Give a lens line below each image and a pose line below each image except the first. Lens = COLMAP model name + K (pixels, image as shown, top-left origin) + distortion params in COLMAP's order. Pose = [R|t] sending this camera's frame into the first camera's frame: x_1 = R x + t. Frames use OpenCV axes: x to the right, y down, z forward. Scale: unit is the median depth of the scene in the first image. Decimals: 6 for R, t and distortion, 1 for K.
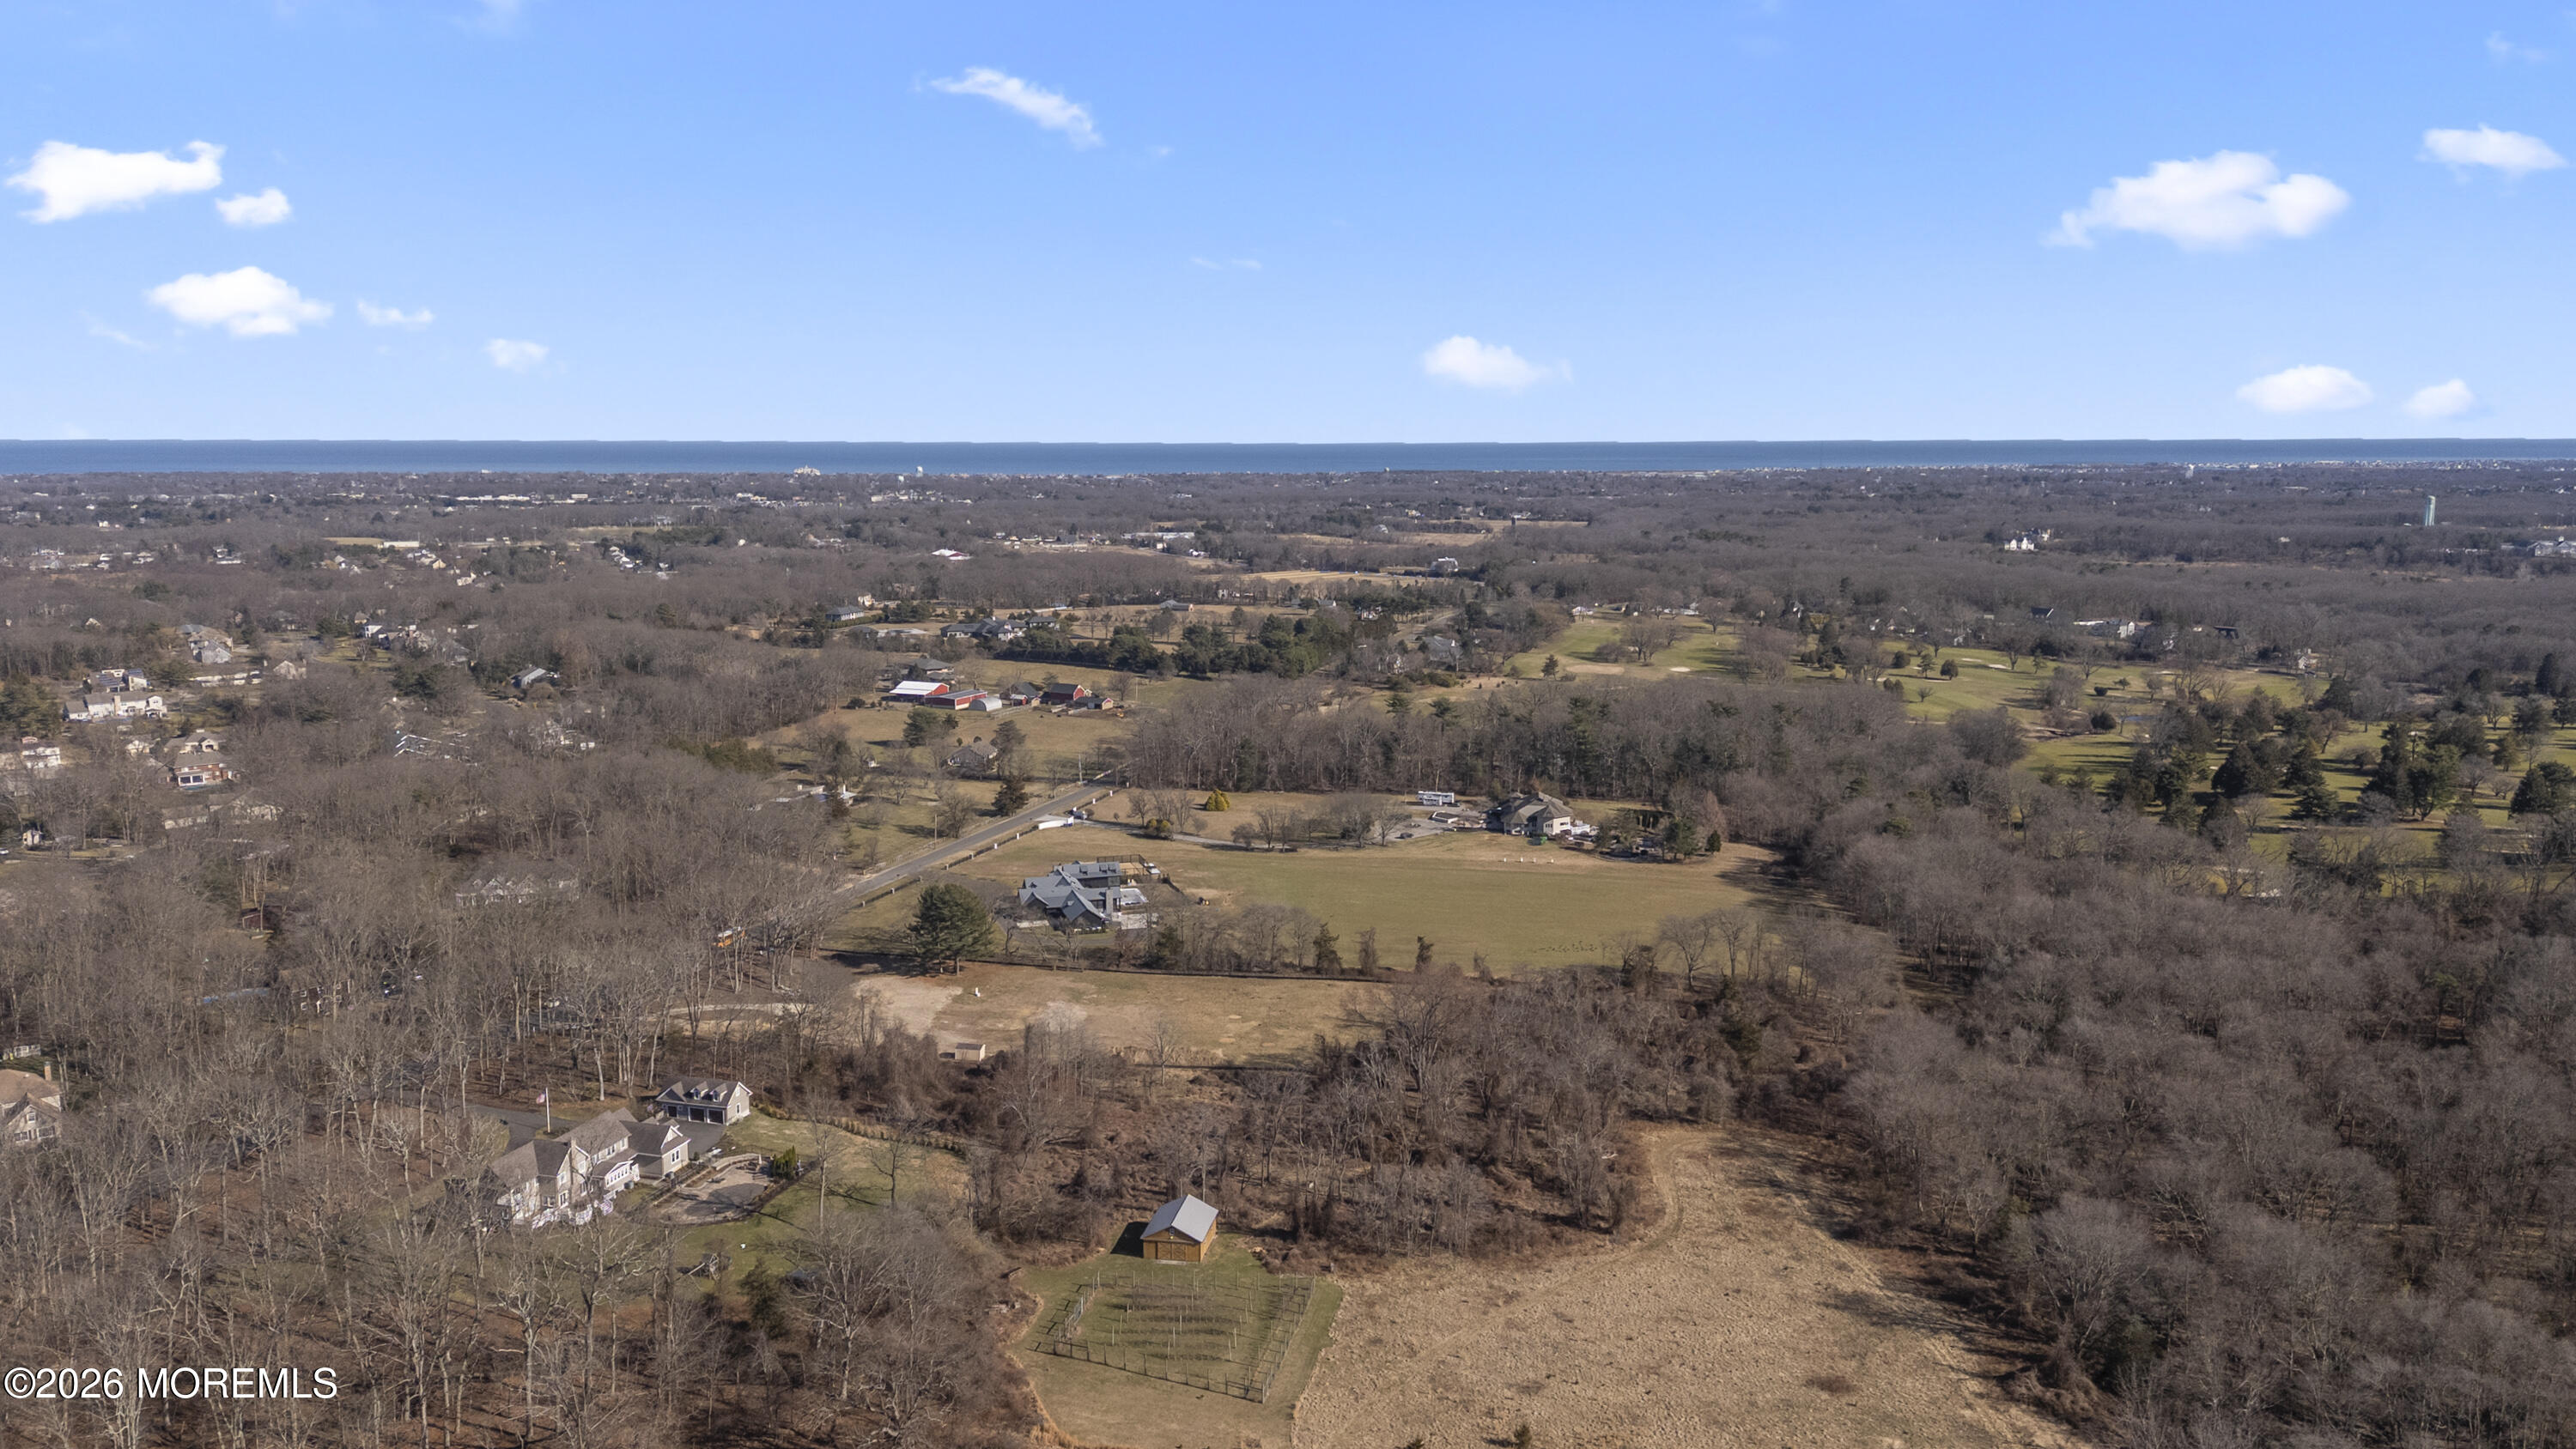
lens RADIAL K [[1918.2, 0, 1288.0], [0, 1918.2, 724.5], [0, 0, 1]] dist [0.111758, -0.174980]
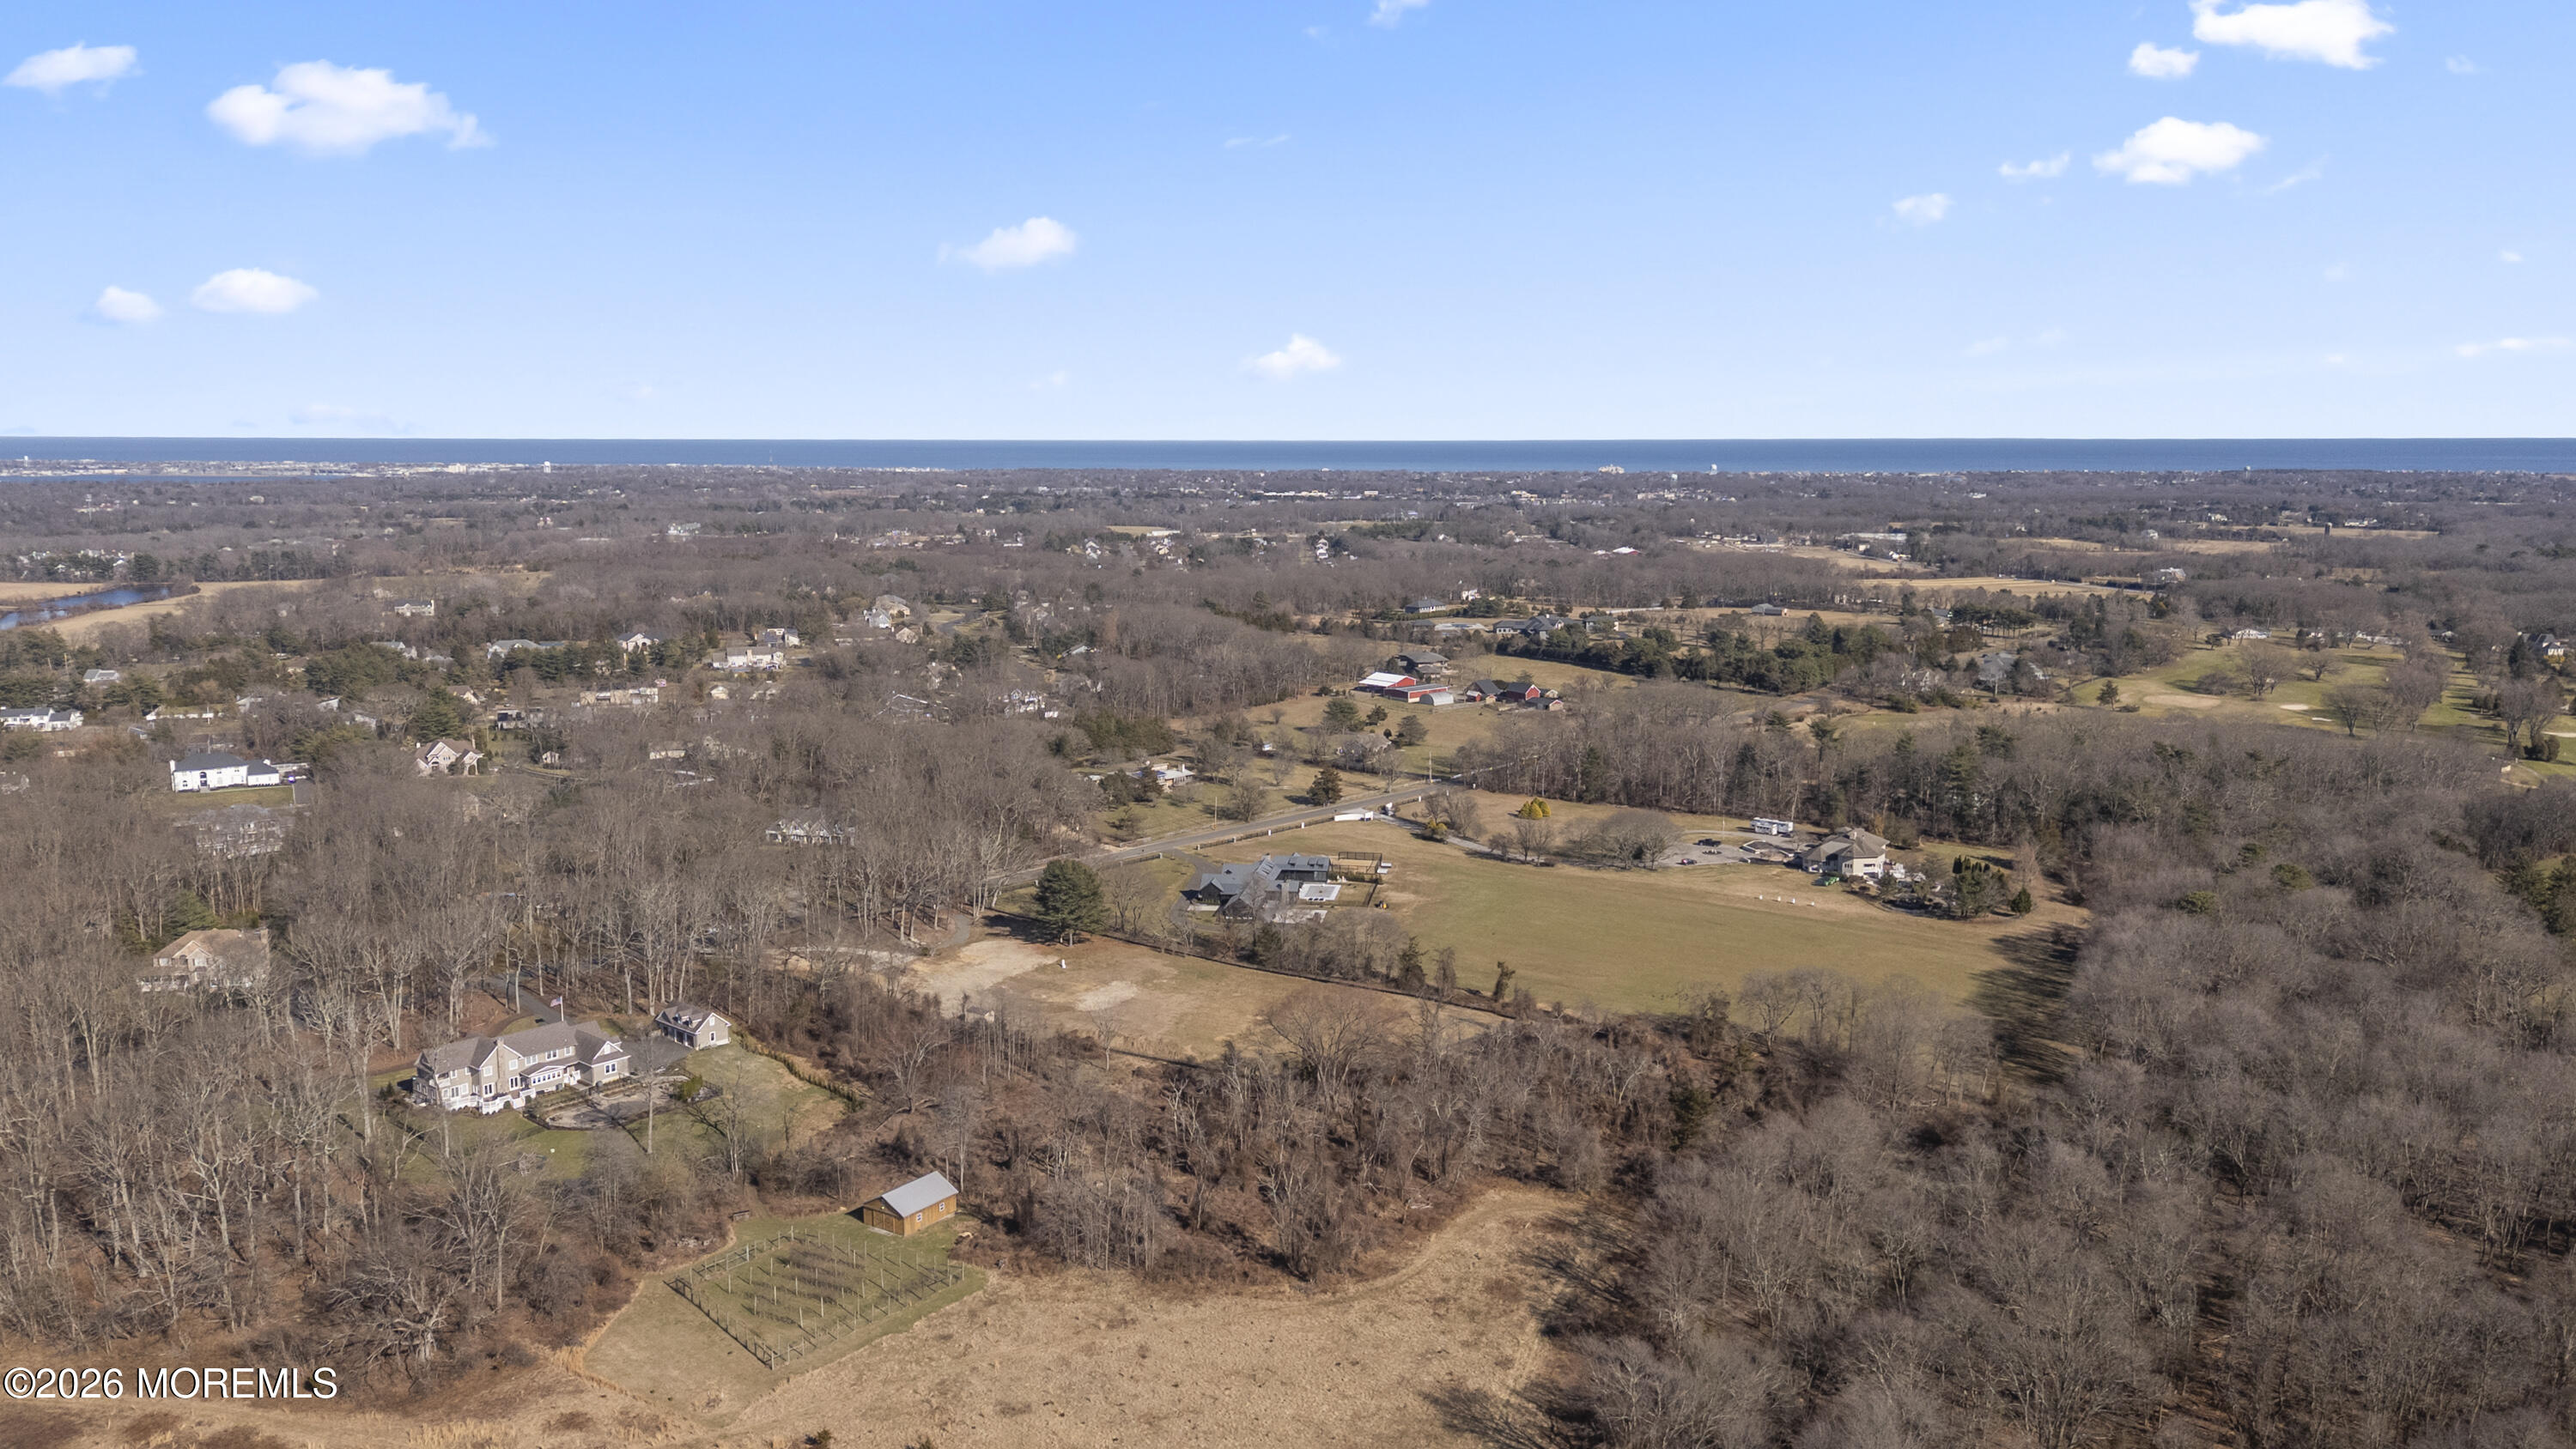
lens RADIAL K [[1927.2, 0, 1289.3], [0, 1927.2, 666.3], [0, 0, 1]] dist [0.090263, -0.084030]
pose [[0.908956, 0.051021, -0.413757, 0.362021], [-0.062845, 0.997910, -0.015006, -0.013719], [0.412127, 0.039643, 0.910263, 0.086323]]
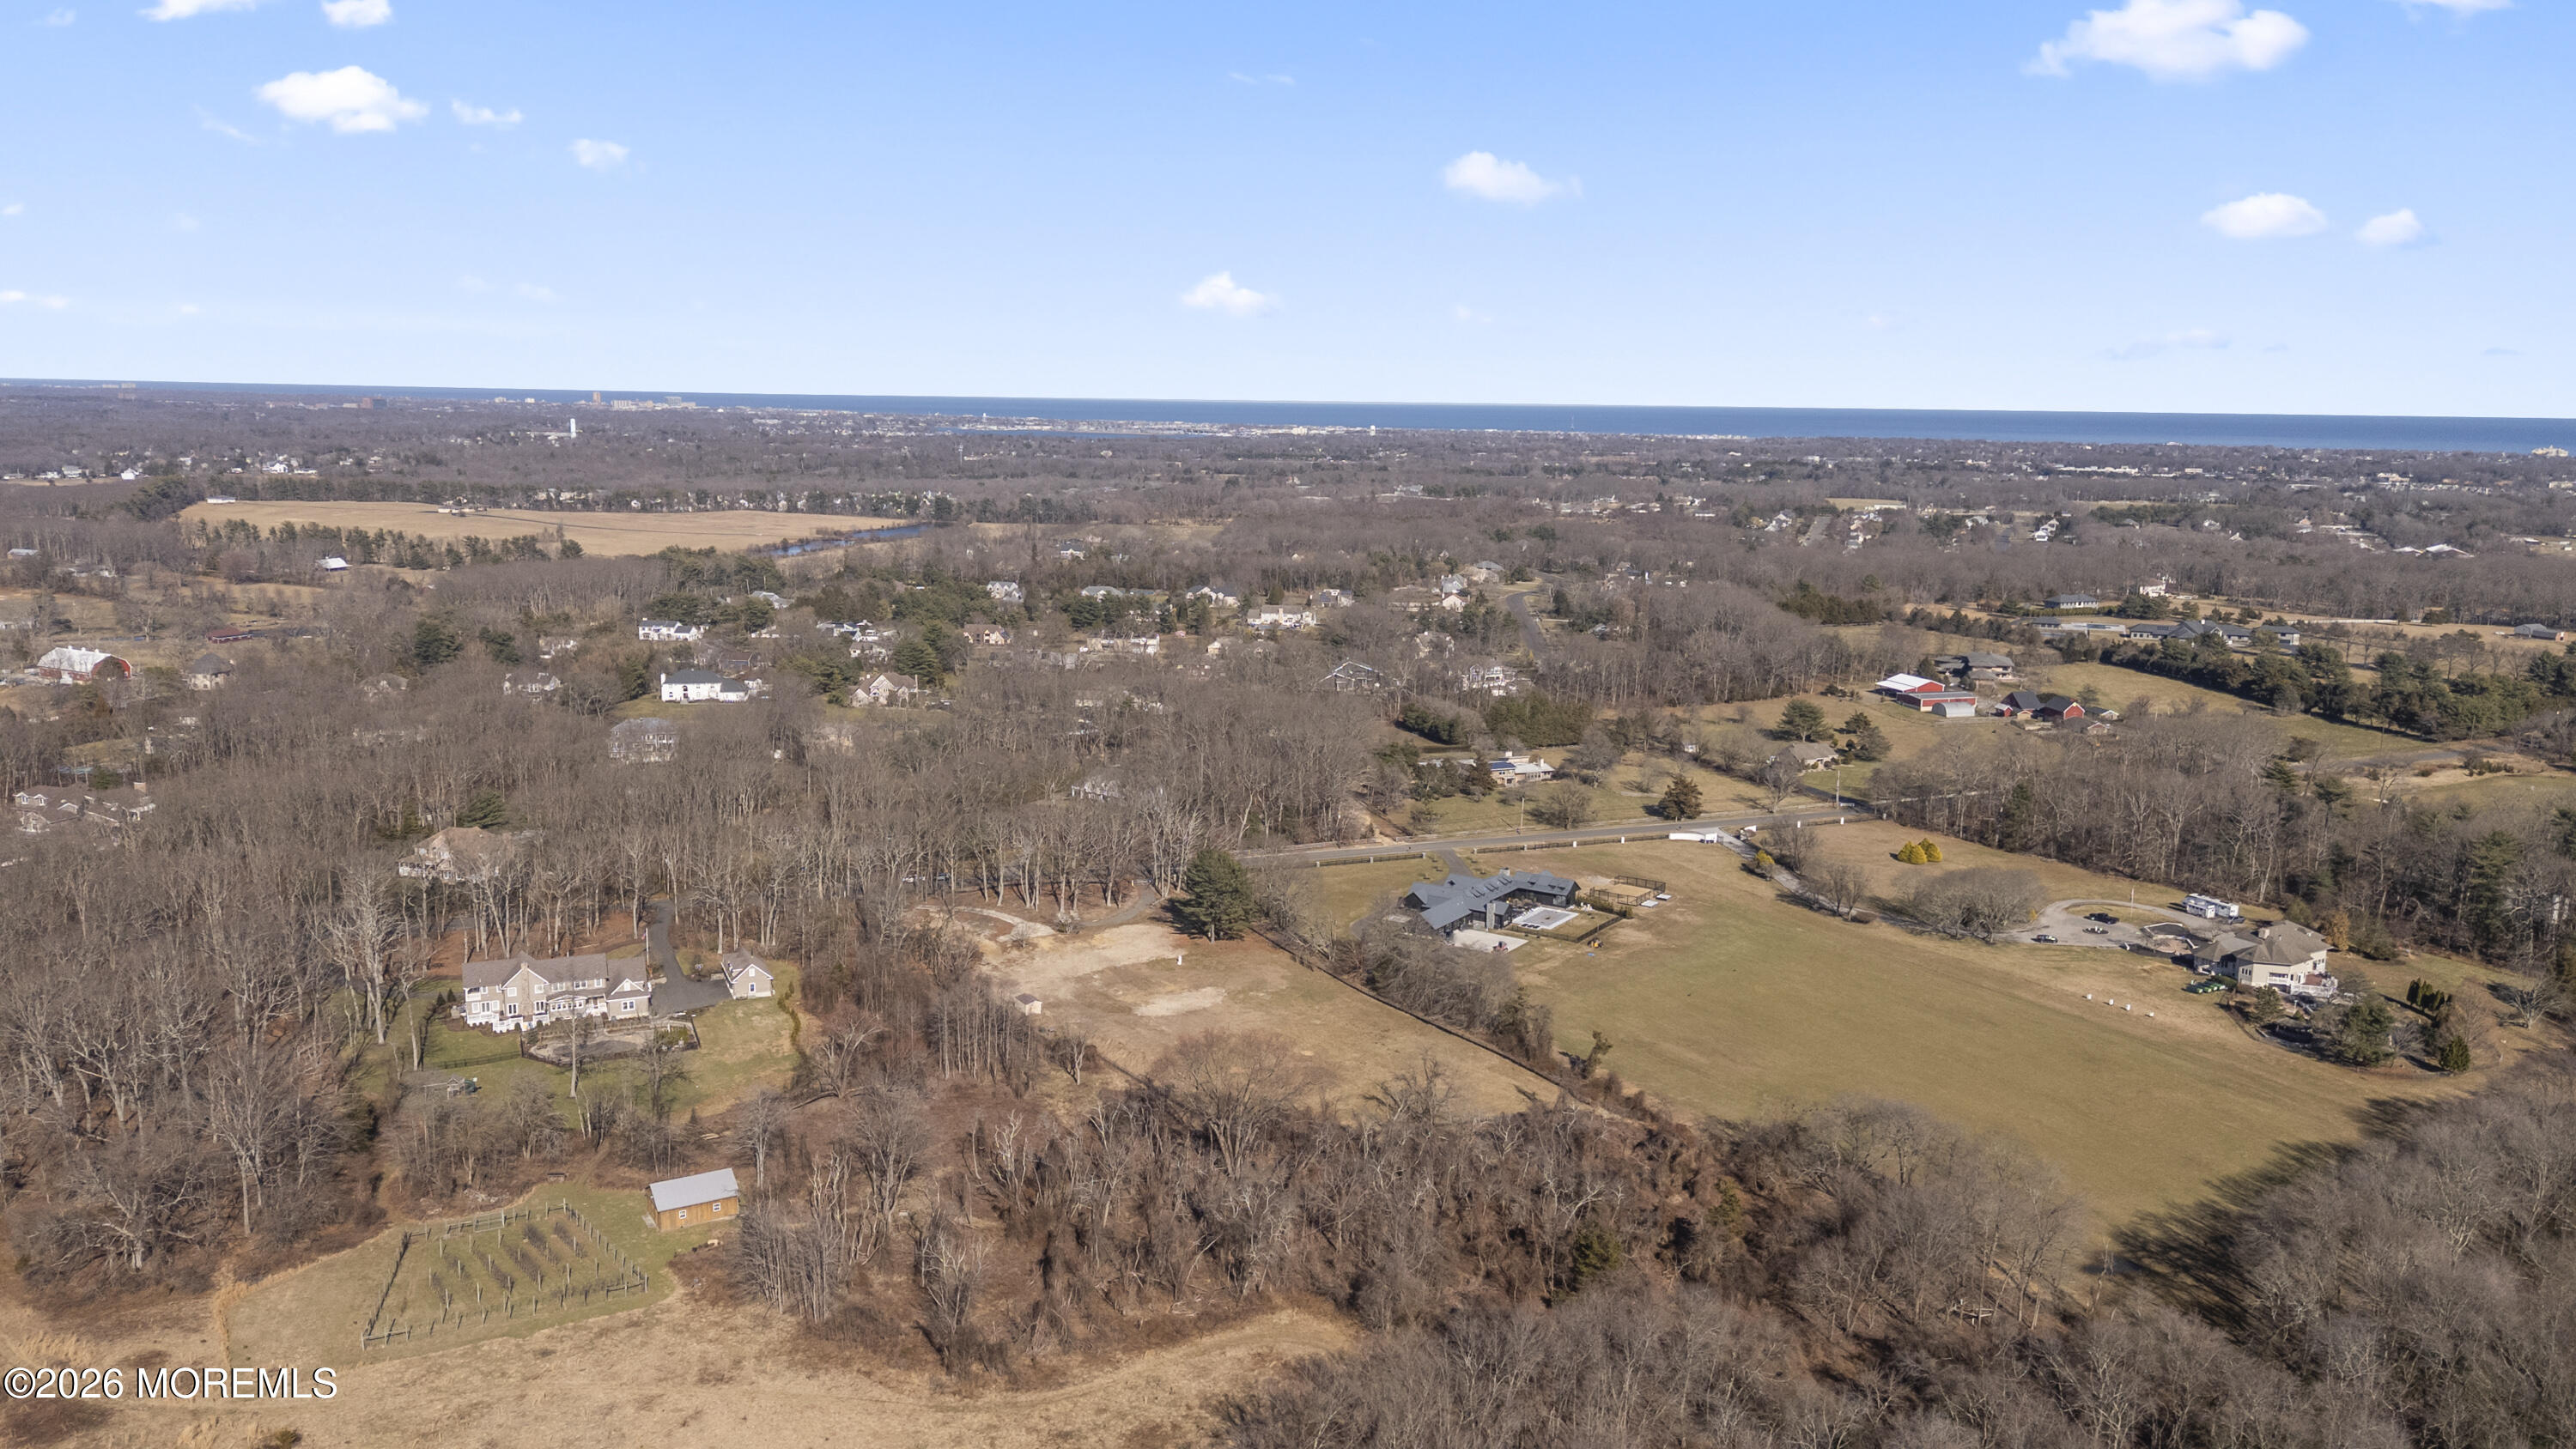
lens RADIAL K [[1884.7, 0, 1288.0], [0, 1884.7, 724.5], [0, 0, 1]] dist [0.082161, -0.076030]
pose [[0.651687, 0.140732, -0.745318, 0.551532], [-0.127737, 0.988965, 0.075048, -0.056957], [0.747655, 0.046297, 0.662472, 0.384814]]
